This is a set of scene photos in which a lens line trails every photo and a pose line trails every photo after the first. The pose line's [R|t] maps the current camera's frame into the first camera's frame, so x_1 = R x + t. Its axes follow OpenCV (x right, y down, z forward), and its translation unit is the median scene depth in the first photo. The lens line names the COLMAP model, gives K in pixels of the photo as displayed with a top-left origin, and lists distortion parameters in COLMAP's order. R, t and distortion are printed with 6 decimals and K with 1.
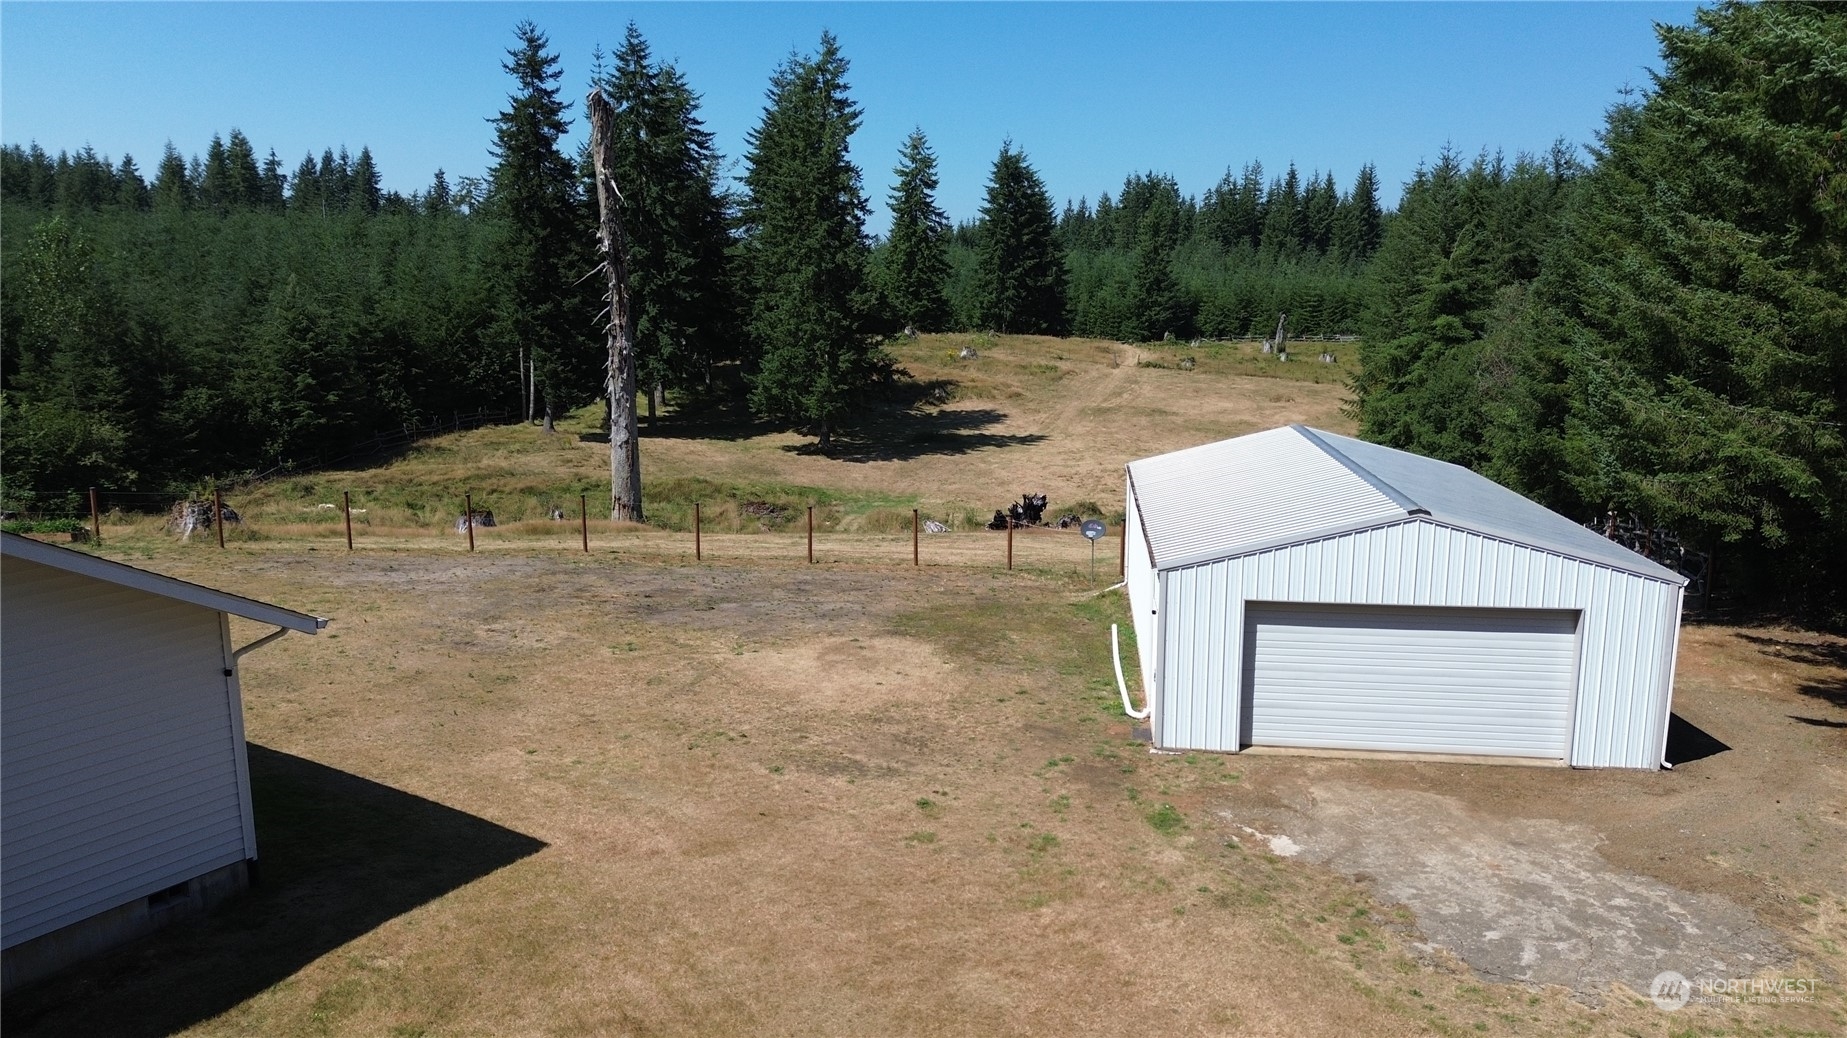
lens RADIAL K [[1298.7, 0, 934.2], [0, 1298.7, 542.3], [0, 0, 1]] dist [0.103128, -0.150386]
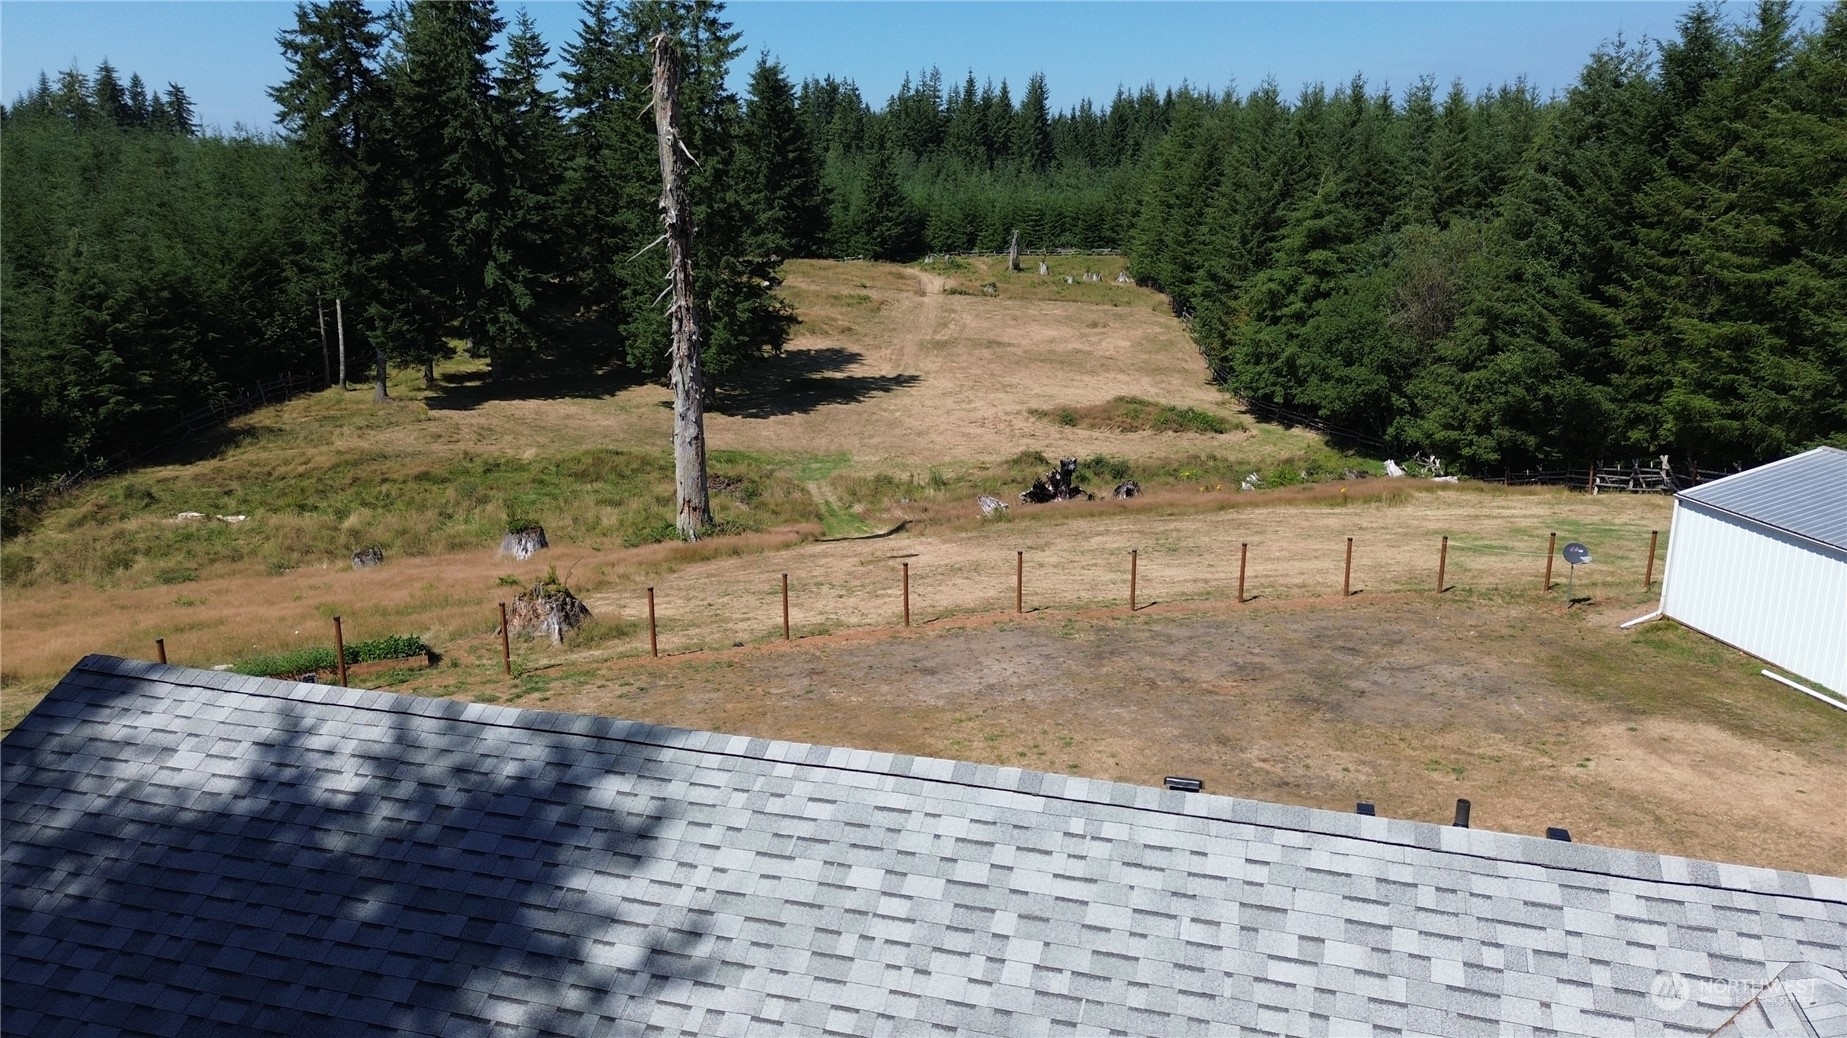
lens RADIAL K [[1298.7, 0, 934.2], [0, 1298.7, 542.3], [0, 0, 1]] dist [0.103128, -0.150386]
pose [[0.959091, -0.080909, 0.271289, -0.194122], [0.060699, 0.994775, 0.082093, -0.040975], [-0.276514, -0.062268, 0.958991, 0.057693]]
